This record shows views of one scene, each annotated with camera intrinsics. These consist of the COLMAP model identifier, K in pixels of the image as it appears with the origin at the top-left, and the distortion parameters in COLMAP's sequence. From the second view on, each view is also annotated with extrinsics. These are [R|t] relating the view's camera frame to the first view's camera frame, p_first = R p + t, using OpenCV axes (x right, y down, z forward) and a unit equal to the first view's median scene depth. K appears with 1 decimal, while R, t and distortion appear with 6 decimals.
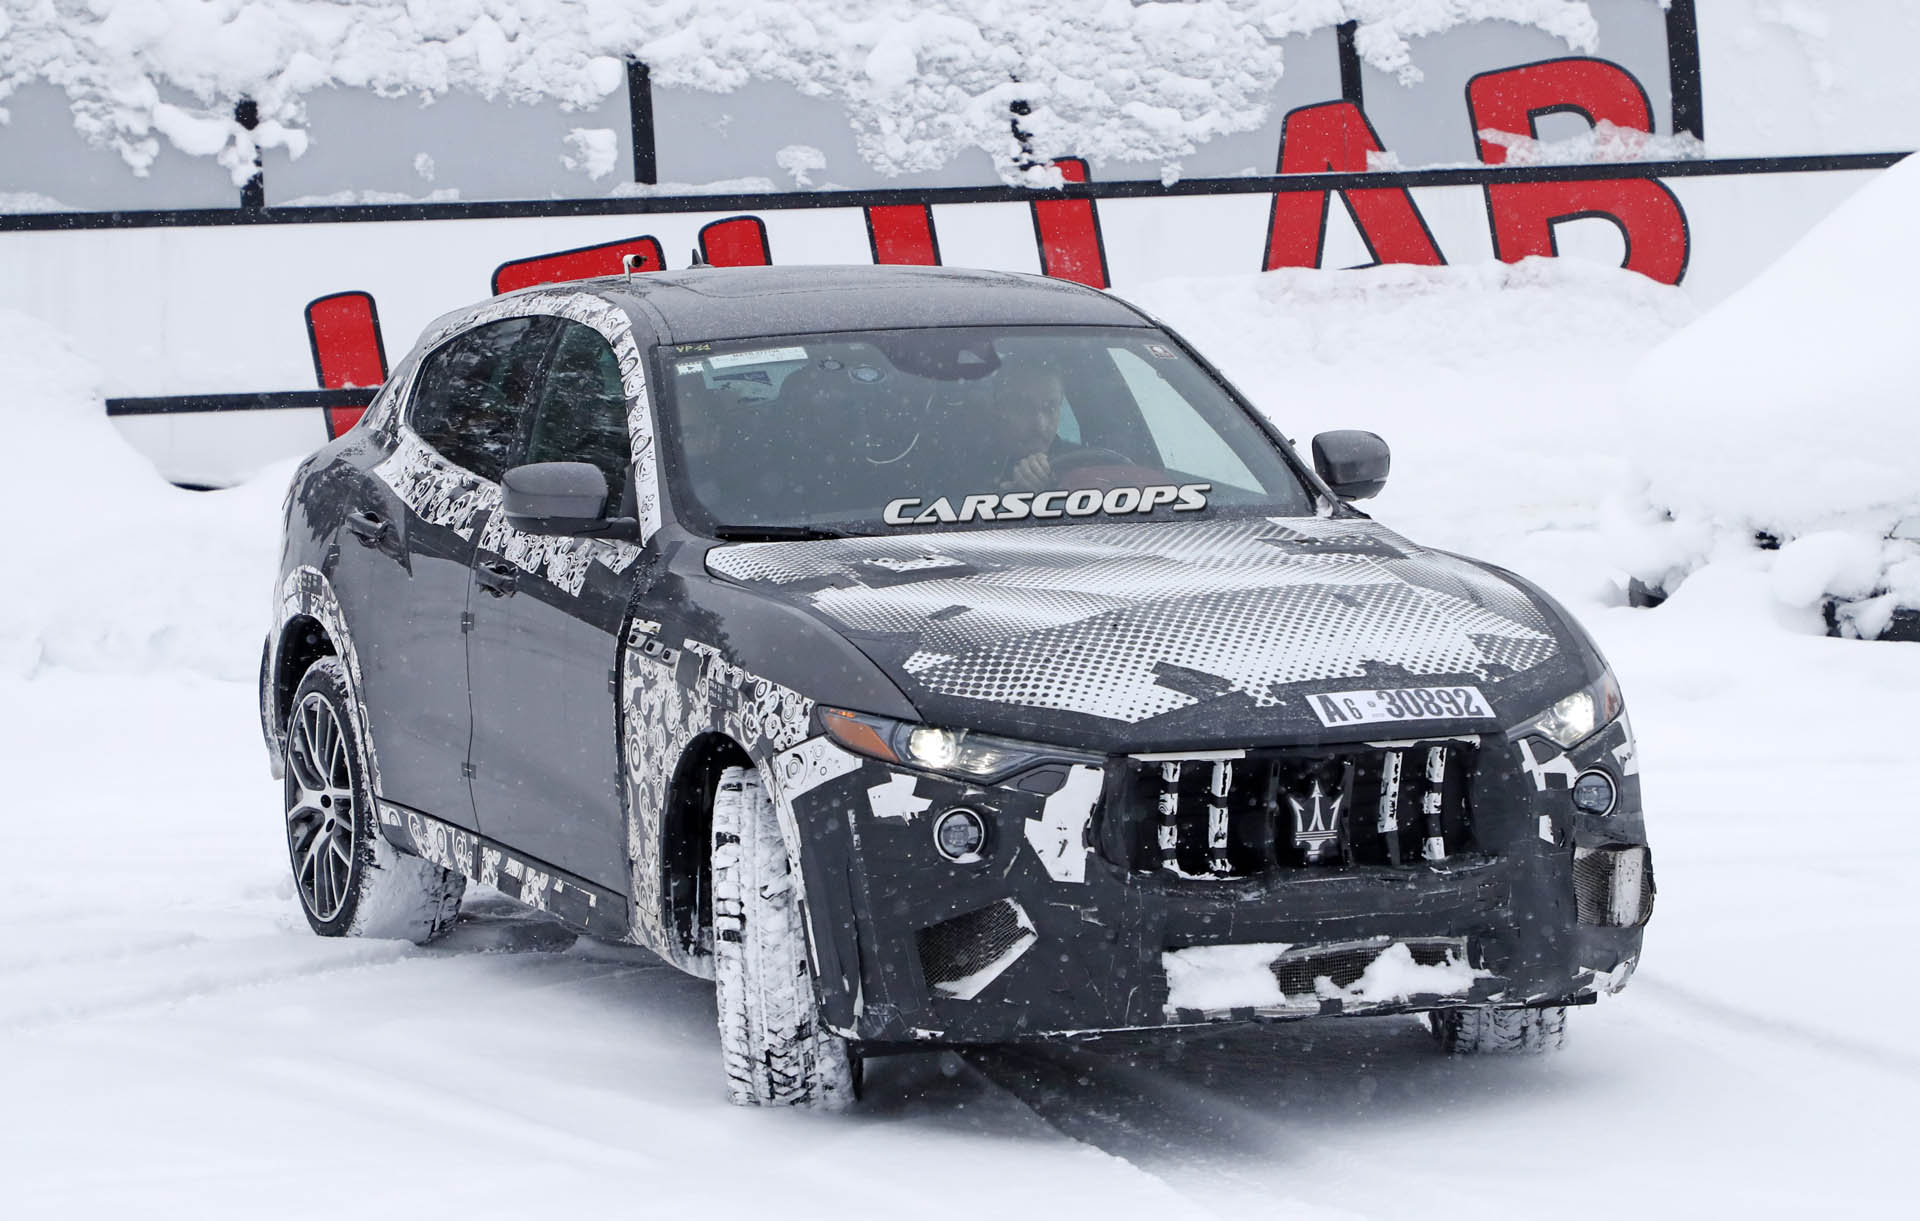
lens RADIAL K [[6938.1, 0, 929.2], [0, 6938.1, 540.2], [0, 0, 1]] dist [0.527403, -0.762620]
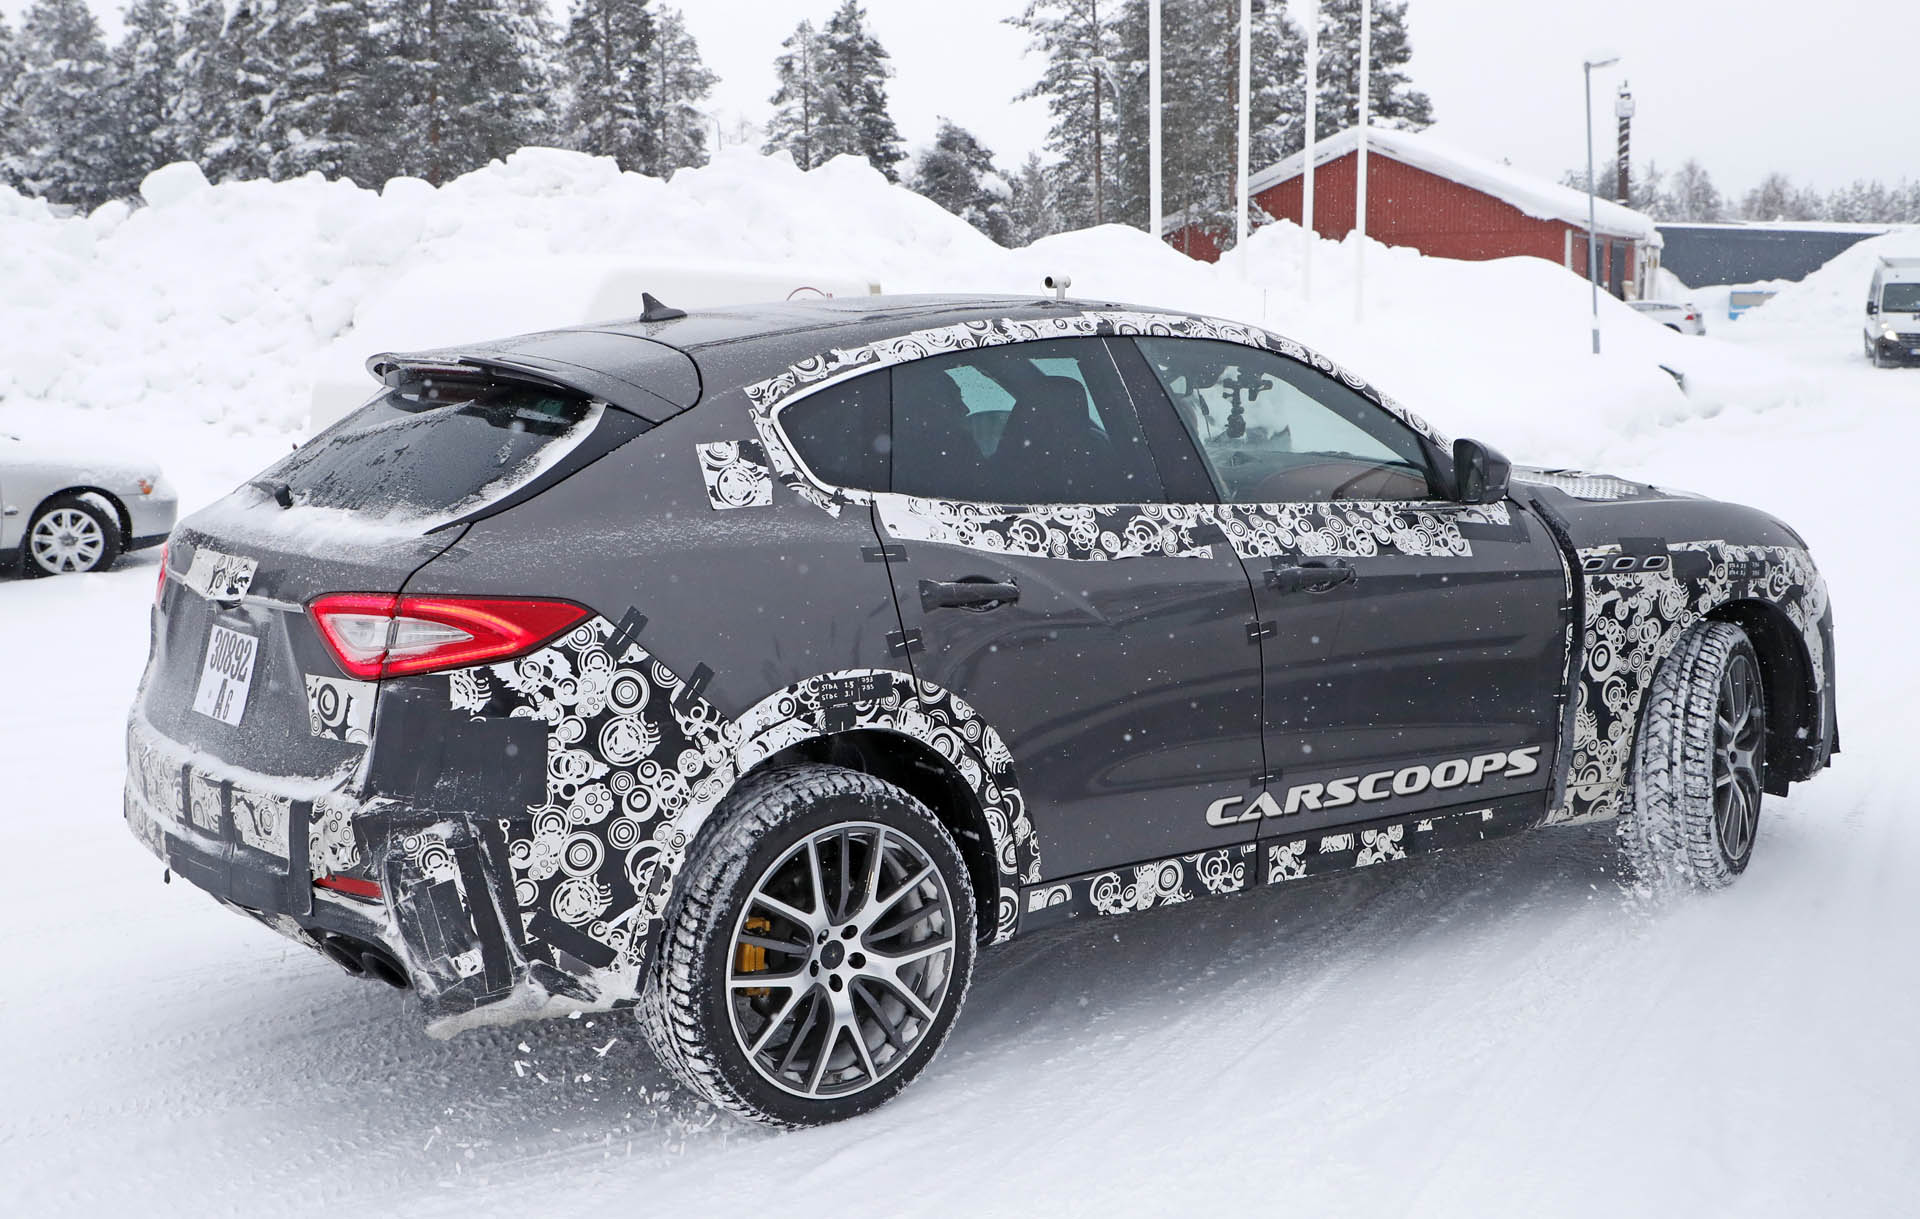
lens RADIAL K [[2272.5, 0, 893.6], [0, 2272.5, 513.0], [0, 0, 1]] dist [0.036327, 0.227232]
pose [[-0.241254, -0.078656, 0.967269, -0.421911], [0.096470, 0.989829, 0.104552, -0.050988], [-0.965655, 0.118536, -0.231212, 1.283343]]
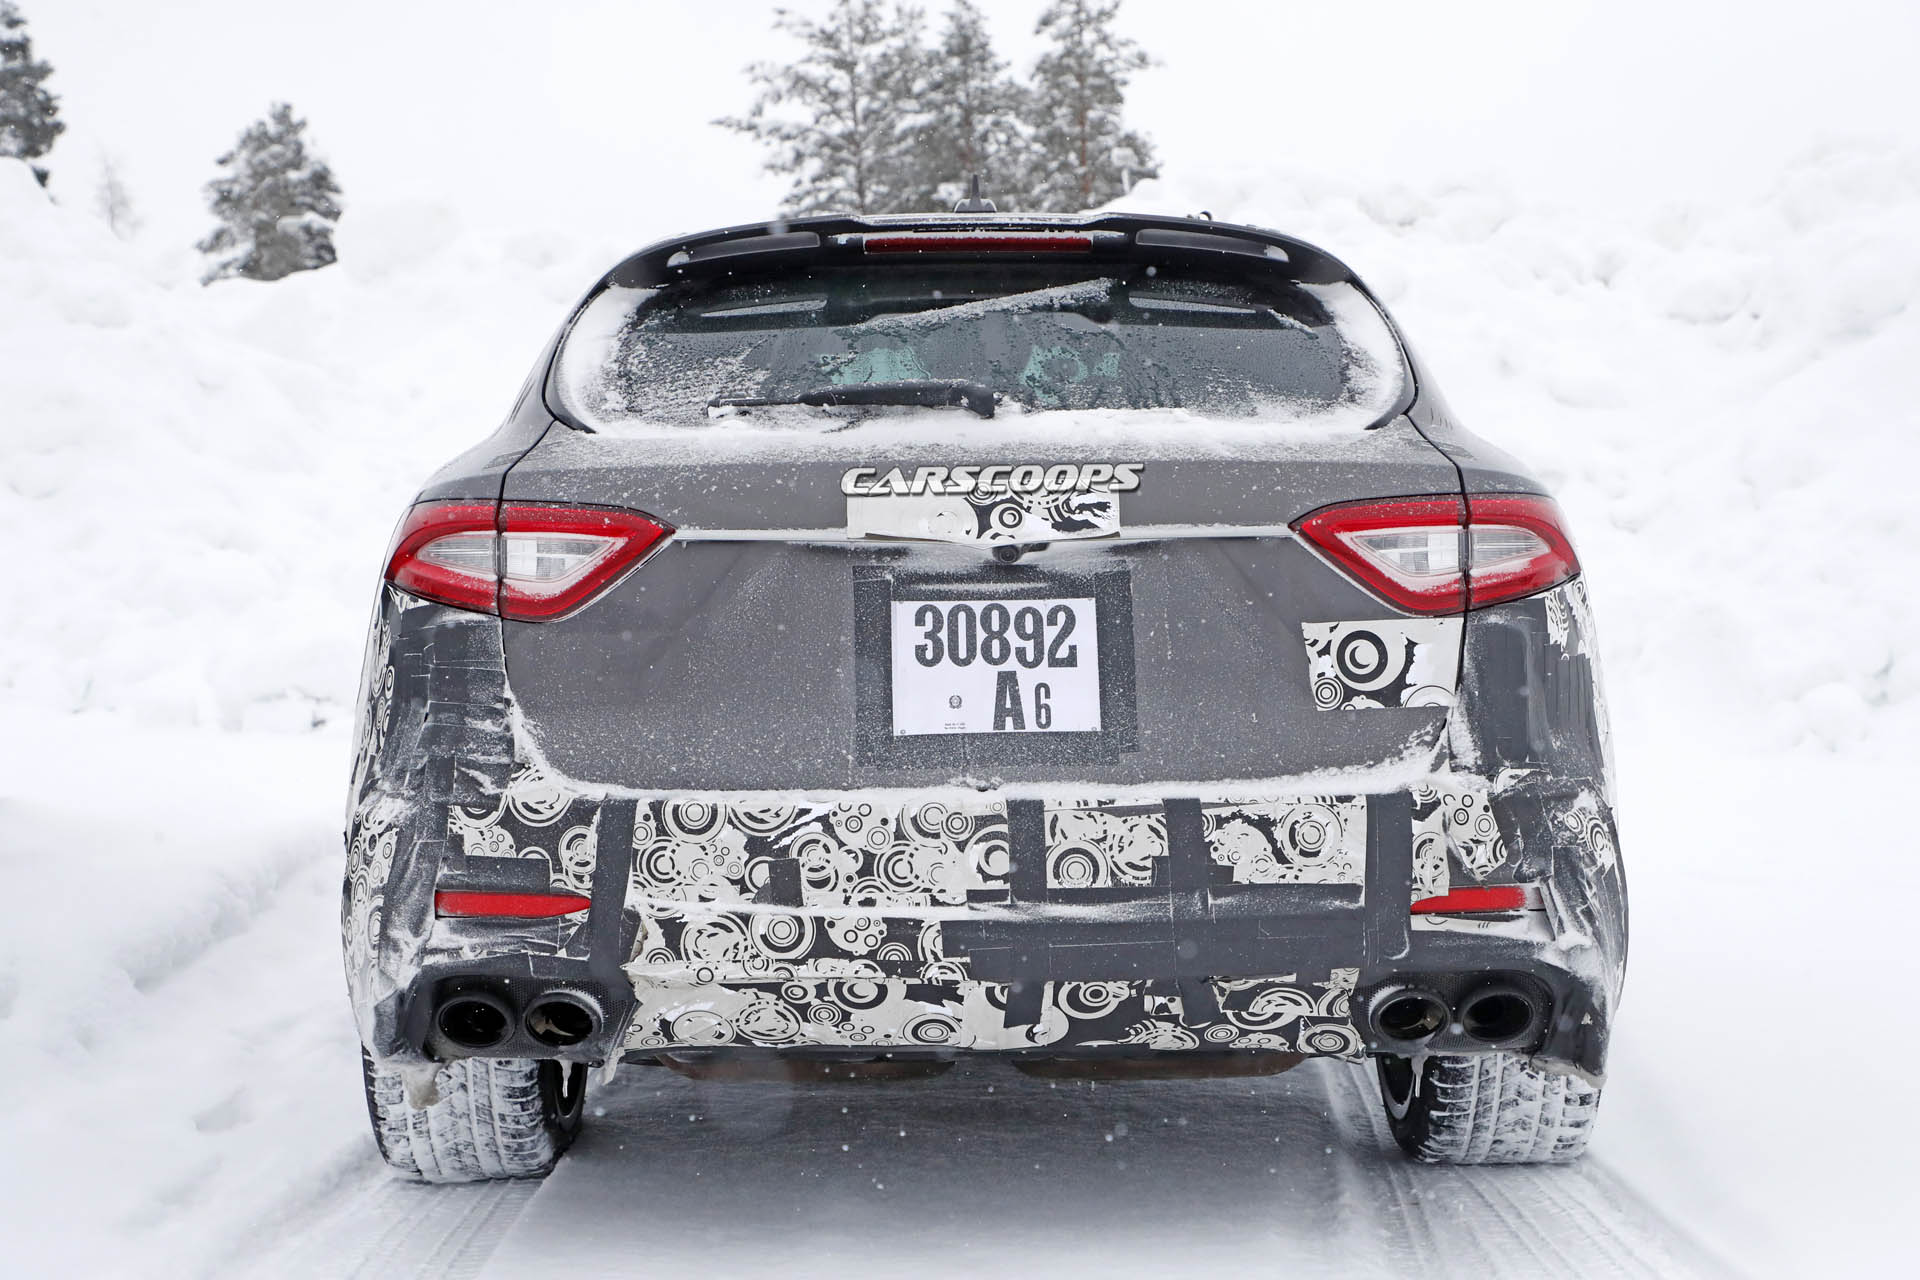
lens RADIAL K [[2985.9, 0, 958.9], [0, 2985.9, 615.9], [0, 0, 1]] dist [0.206476, 0.070583]
pose [[-0.932831, 0.012520, 0.360098, -0.168712], [0.050250, 0.994150, 0.095607, -0.033369], [-0.356794, 0.107280, -0.928003, 1.571796]]
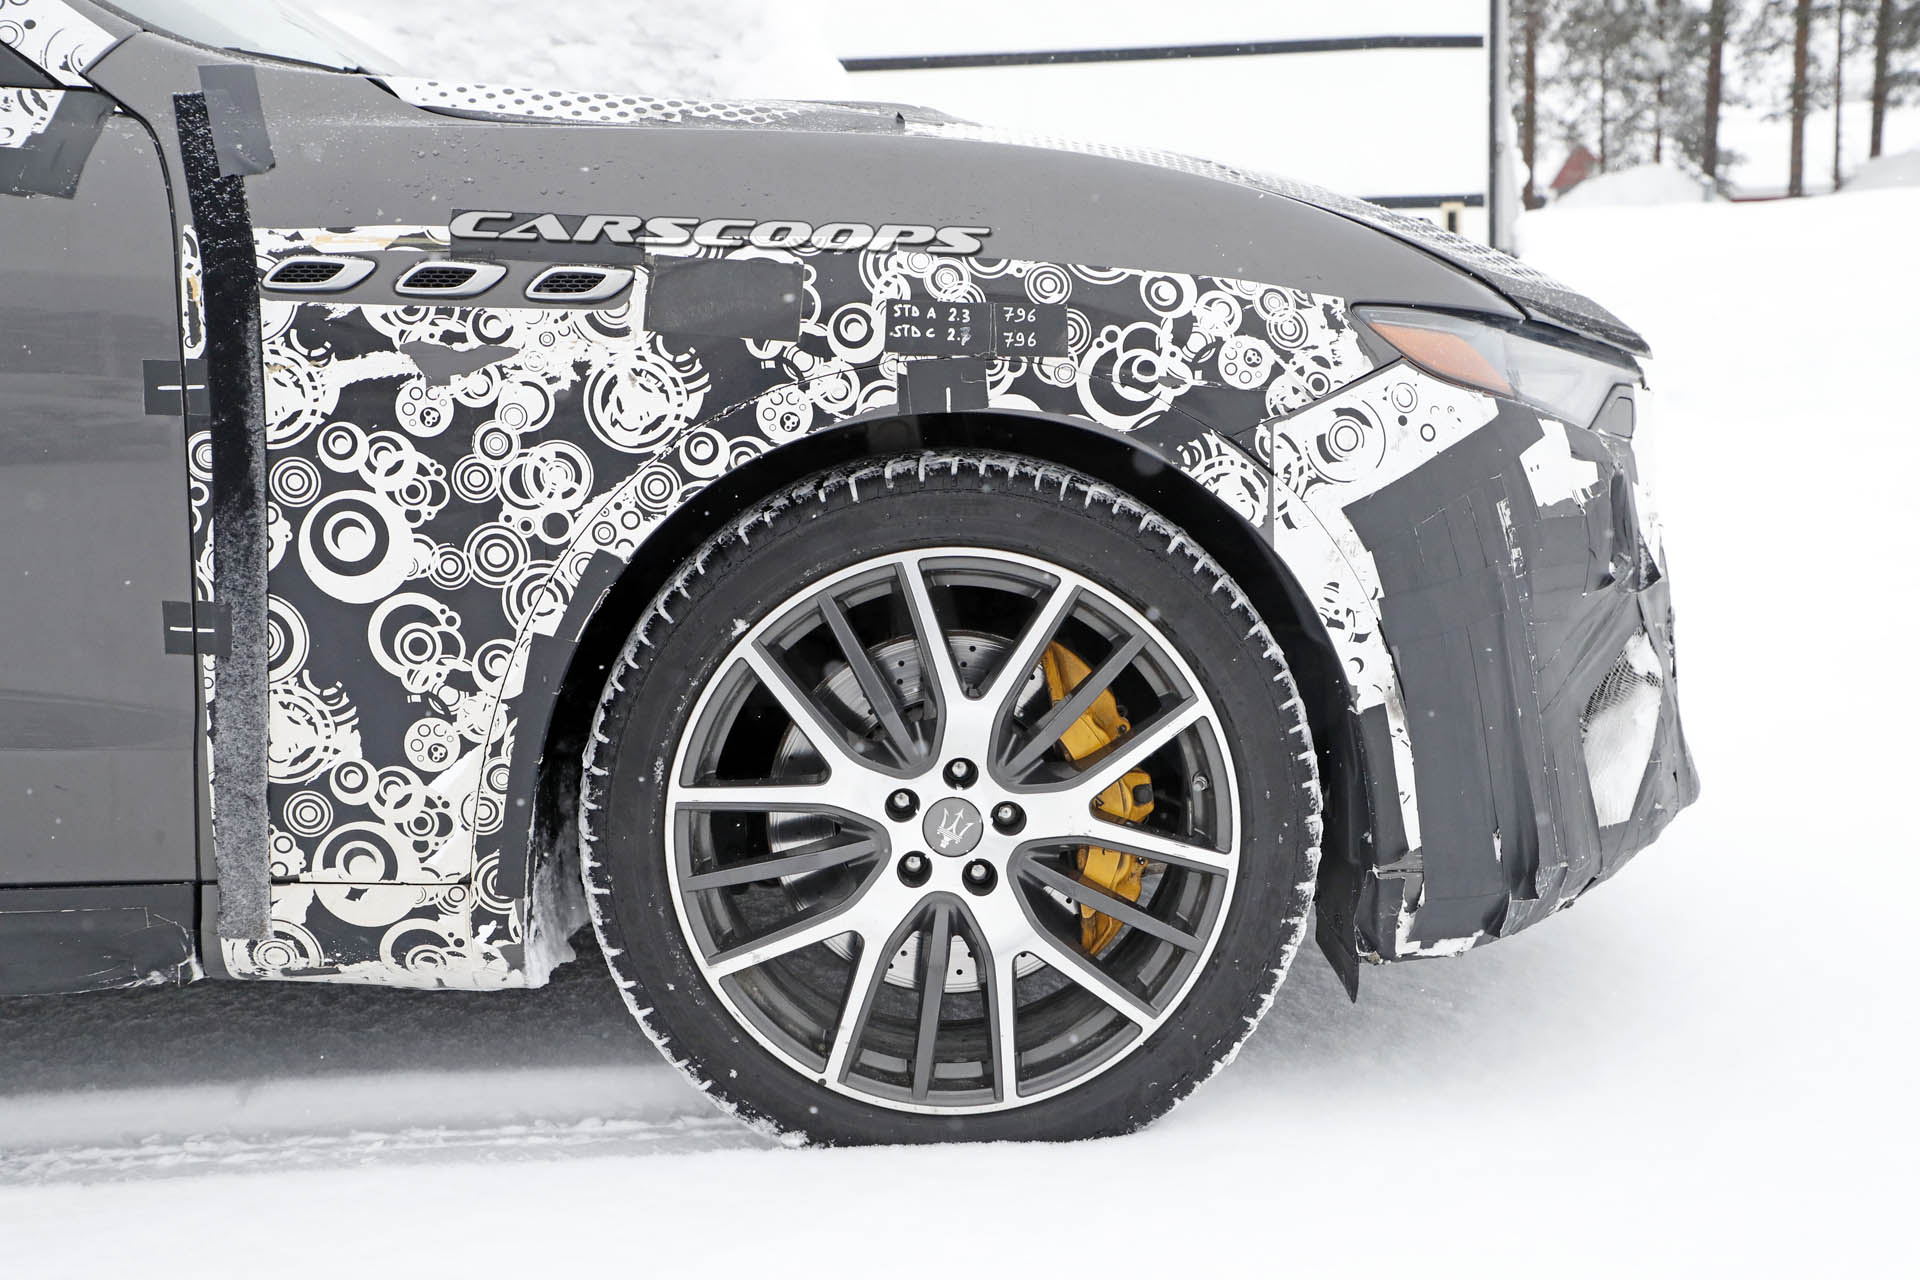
lens RADIAL K [[2388.4, 0, 961.2], [0, 2388.4, 621.5], [0, 0, 1]] dist [0.117109, 0.053473]
pose [[0.314860, -0.119199, 0.941623, -0.184579], [0.097961, 0.990866, 0.092676, 0.027387], [-0.944069, 0.063062, 0.323661, 0.970784]]
